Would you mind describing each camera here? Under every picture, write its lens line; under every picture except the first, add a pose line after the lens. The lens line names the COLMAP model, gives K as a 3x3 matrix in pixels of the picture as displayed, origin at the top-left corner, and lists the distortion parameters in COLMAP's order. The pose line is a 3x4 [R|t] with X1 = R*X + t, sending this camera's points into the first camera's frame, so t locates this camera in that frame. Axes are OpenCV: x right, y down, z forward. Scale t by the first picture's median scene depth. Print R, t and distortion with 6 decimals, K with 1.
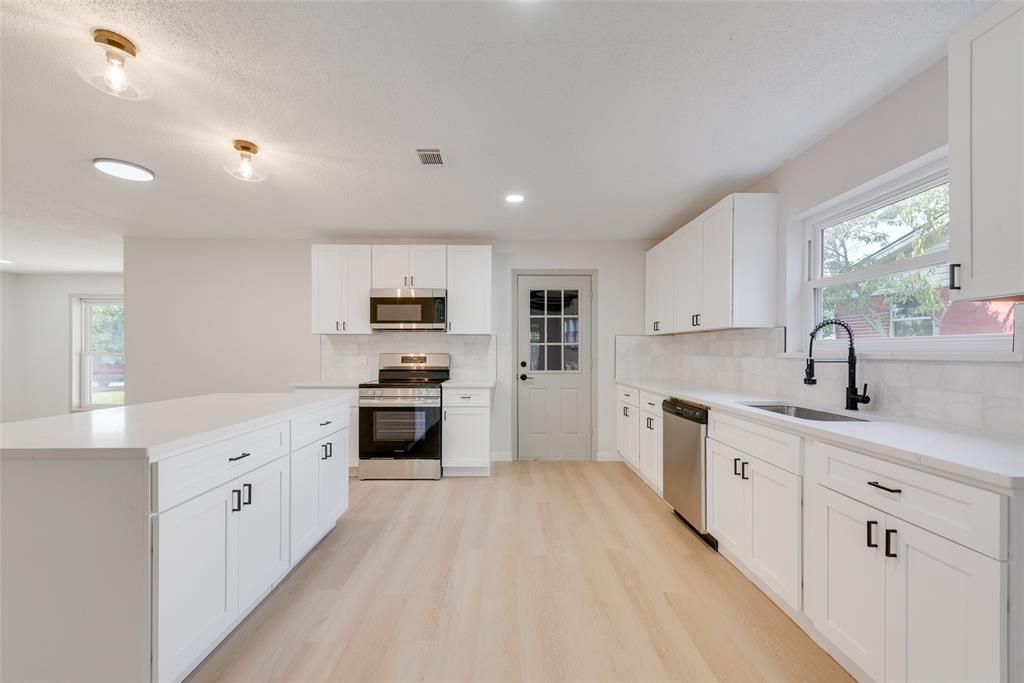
lens RADIAL K [[406.5, 0, 508.4], [0, 406.5, 347.9], [0, 0, 1]] dist [0.000422, -0.000053]
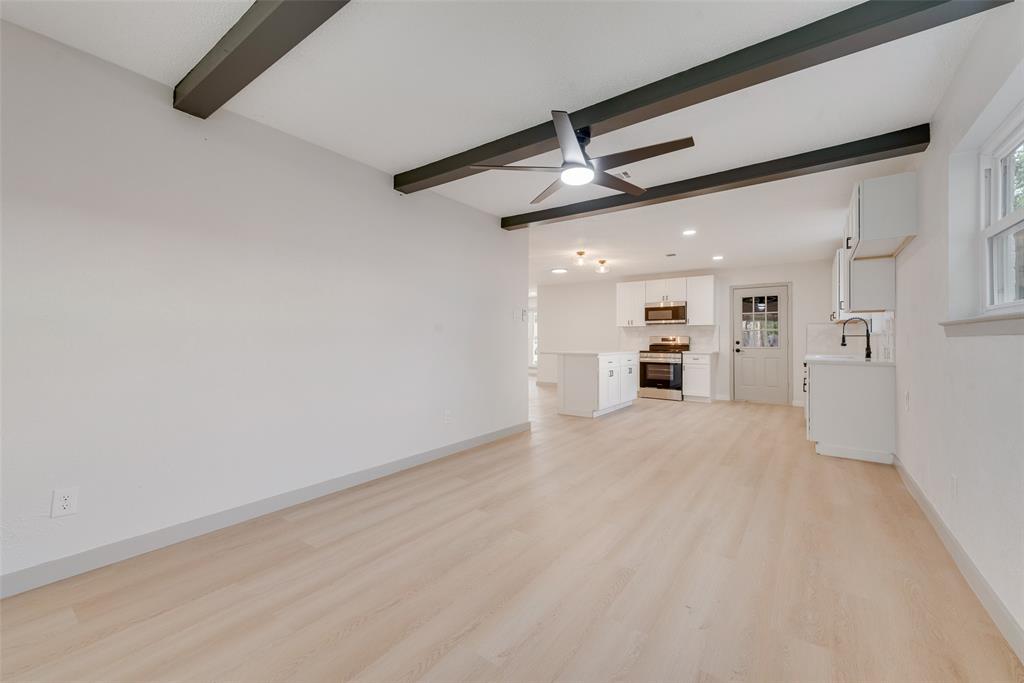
lens RADIAL K [[406.5, 0, 509.2], [0, 406.5, 339.2], [0, 0, 1]] dist [0.000422, -0.000053]
pose [[0.800768, 0.000540, -0.598975, 0.311303], [0.001480, 0.999995, 0.002881, 0.022057], [0.598973, -0.003193, 0.800763, -0.968308]]
